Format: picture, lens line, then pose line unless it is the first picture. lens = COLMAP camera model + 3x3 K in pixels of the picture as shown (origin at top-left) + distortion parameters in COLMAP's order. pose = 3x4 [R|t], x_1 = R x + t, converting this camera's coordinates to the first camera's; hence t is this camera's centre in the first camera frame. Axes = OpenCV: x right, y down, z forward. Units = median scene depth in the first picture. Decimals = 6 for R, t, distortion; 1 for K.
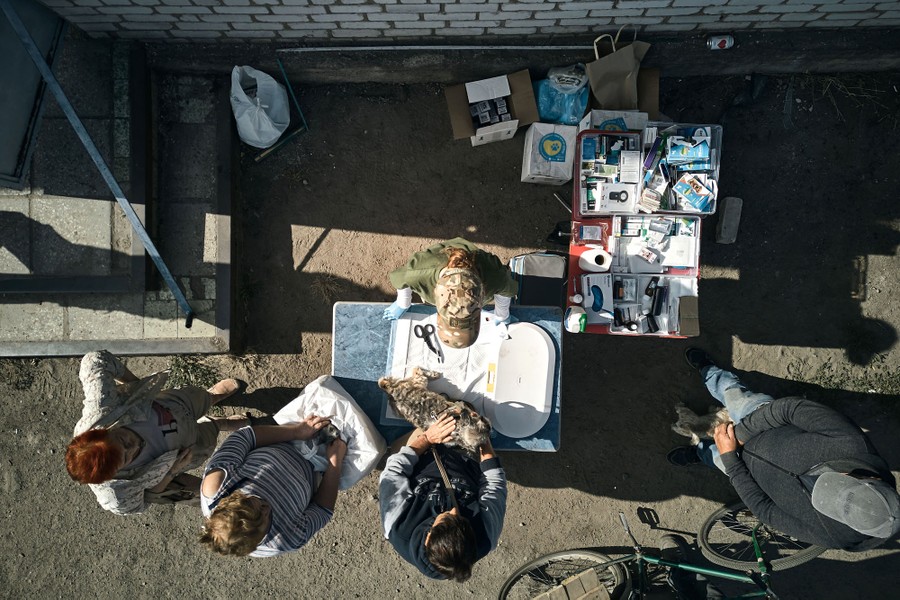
lens RADIAL K [[626.2, 0, 447.0], [0, 626.2, 299.9], [0, 0, 1]] dist [0.001586, -0.000023]
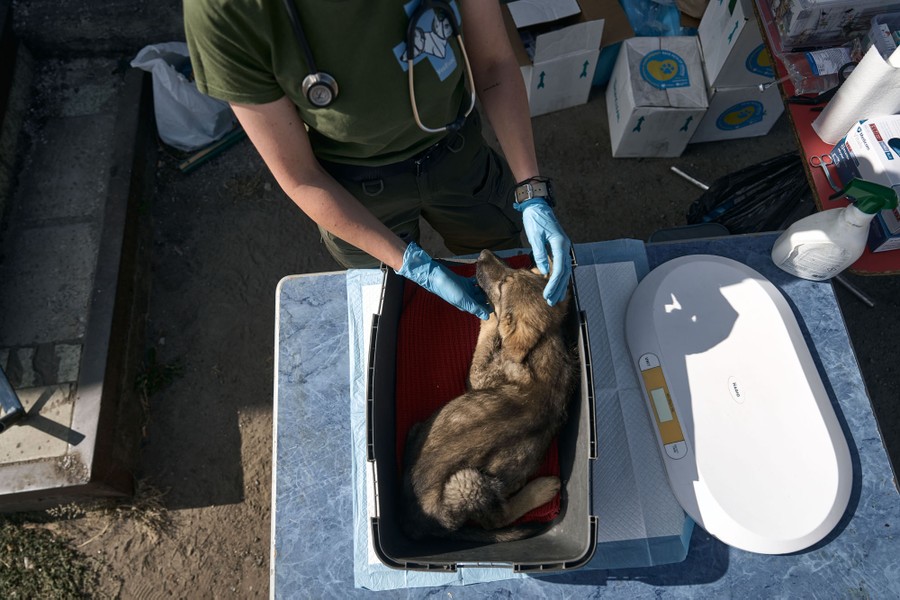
lens RADIAL K [[607.3, 0, 455.4], [0, 607.3, 299.3], [0, 0, 1]] dist [-0.008034, -0.002000]
pose [[0.994846, -0.101267, 0.005055, -0.052751], [0.096240, 0.927423, -0.361421, 0.145894], [0.031912, 0.360045, 0.932389, 0.514103]]
